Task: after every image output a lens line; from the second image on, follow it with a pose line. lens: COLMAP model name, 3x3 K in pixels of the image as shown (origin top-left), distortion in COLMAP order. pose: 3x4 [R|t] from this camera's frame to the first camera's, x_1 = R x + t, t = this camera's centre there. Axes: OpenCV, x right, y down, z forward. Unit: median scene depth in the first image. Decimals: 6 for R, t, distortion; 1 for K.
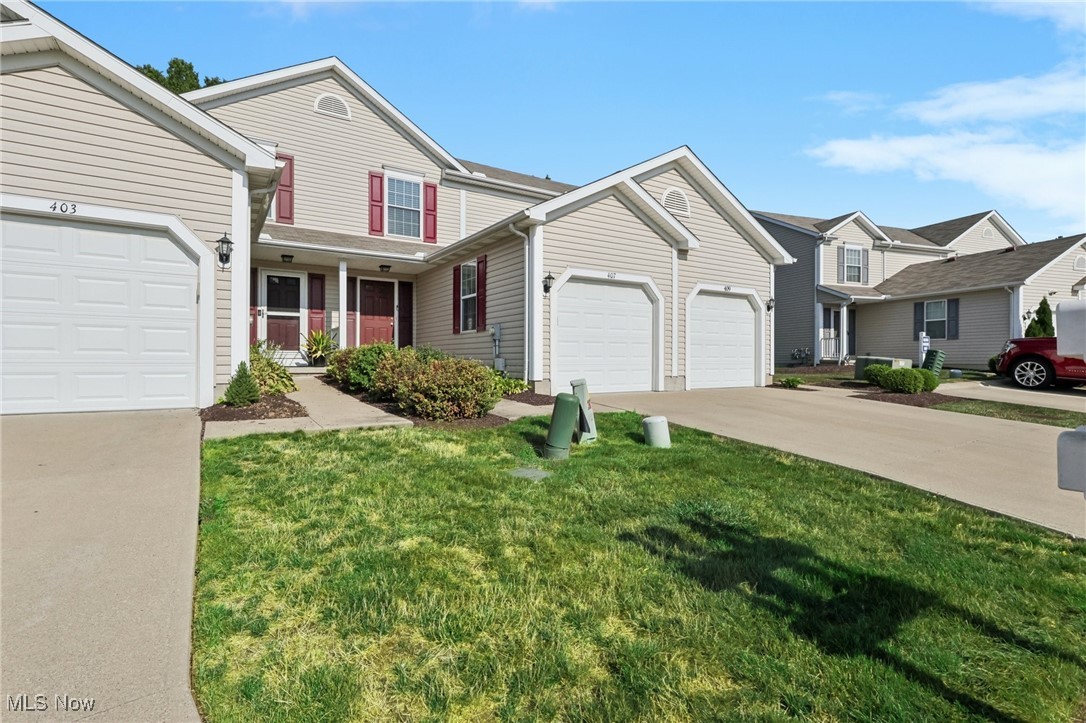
lens RADIAL K [[523.8, 0, 537.1], [0, 523.8, 361.4], [0, 0, 1]] dist [0.015410, 0.001603]
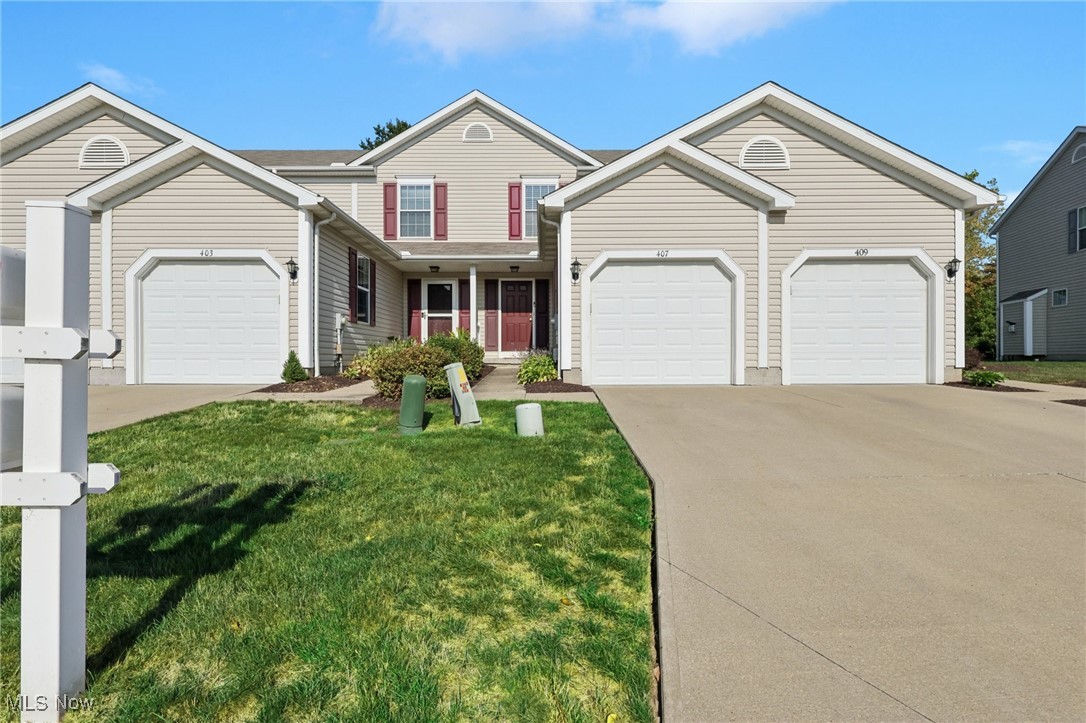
lens RADIAL K [[523.8, 0, 536.9], [0, 523.8, 361.1], [0, 0, 1]] dist [0.015410, 0.001603]
pose [[0.841156, -0.001320, -0.540791, 0.362502], [0.003676, 0.999988, 0.003277, 0.012723], [0.540780, -0.004744, 0.841151, 0.105033]]
